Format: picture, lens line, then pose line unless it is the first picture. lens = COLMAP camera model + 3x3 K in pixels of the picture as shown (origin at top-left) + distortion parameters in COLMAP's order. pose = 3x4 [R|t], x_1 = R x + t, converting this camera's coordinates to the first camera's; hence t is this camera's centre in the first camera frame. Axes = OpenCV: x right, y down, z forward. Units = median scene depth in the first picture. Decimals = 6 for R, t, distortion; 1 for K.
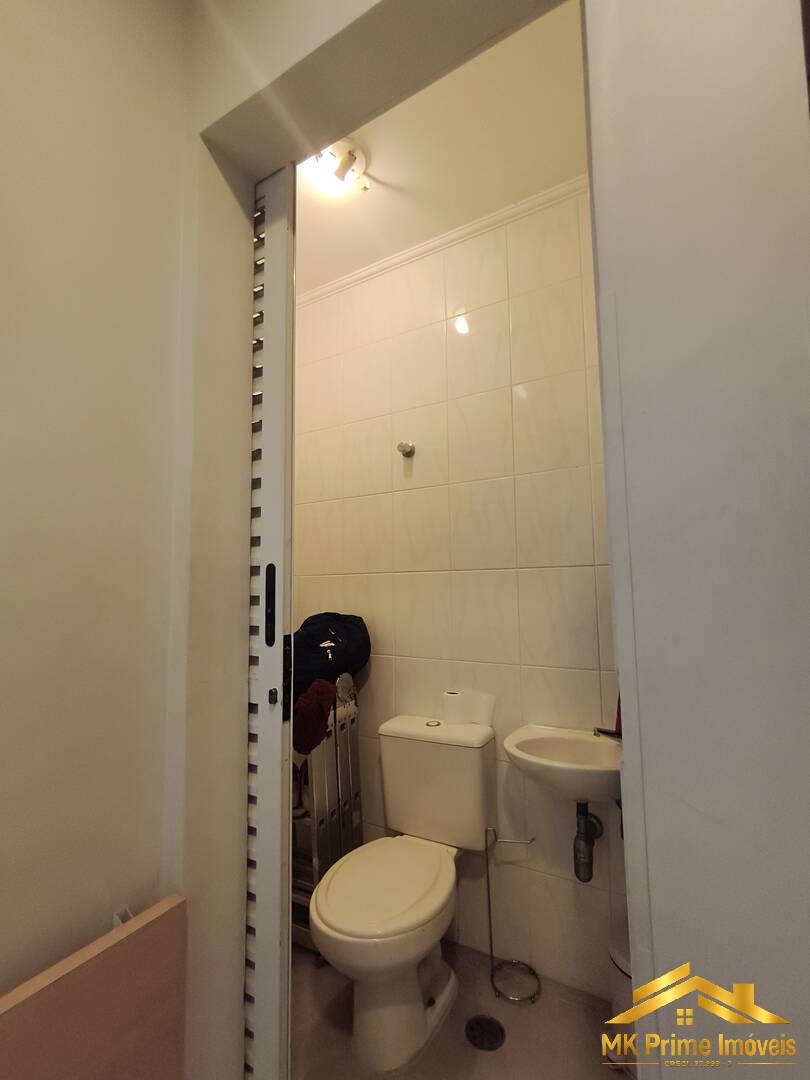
lens RADIAL K [[478.3, 0, 406.8], [0, 478.3, 548.2], [0, 0, 1]] dist [0.000302, 0.000845]
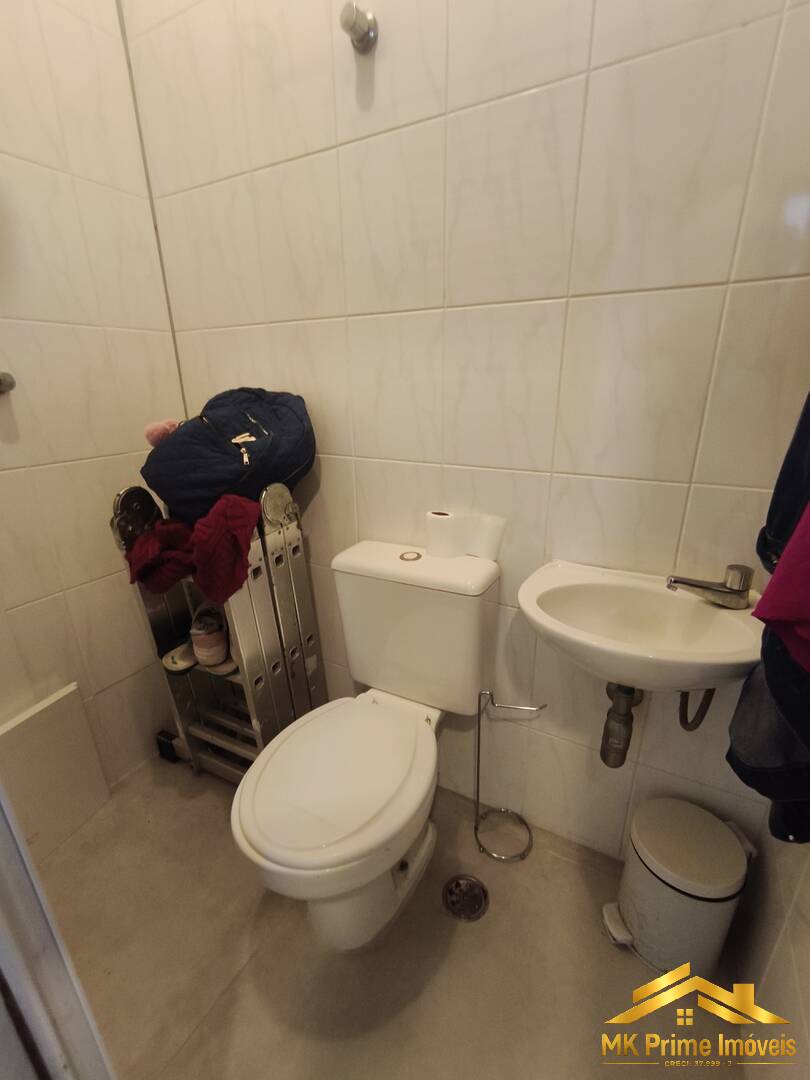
lens RADIAL K [[478.3, 0, 406.8], [0, 478.3, 548.2], [0, 0, 1]] dist [0.000302, 0.000845]
pose [[0.999909, -0.005512, 0.012308, 0.042467], [-0.000057, 0.910922, 0.412578, 0.077502], [-0.013485, -0.412541, 0.910839, 0.392727]]
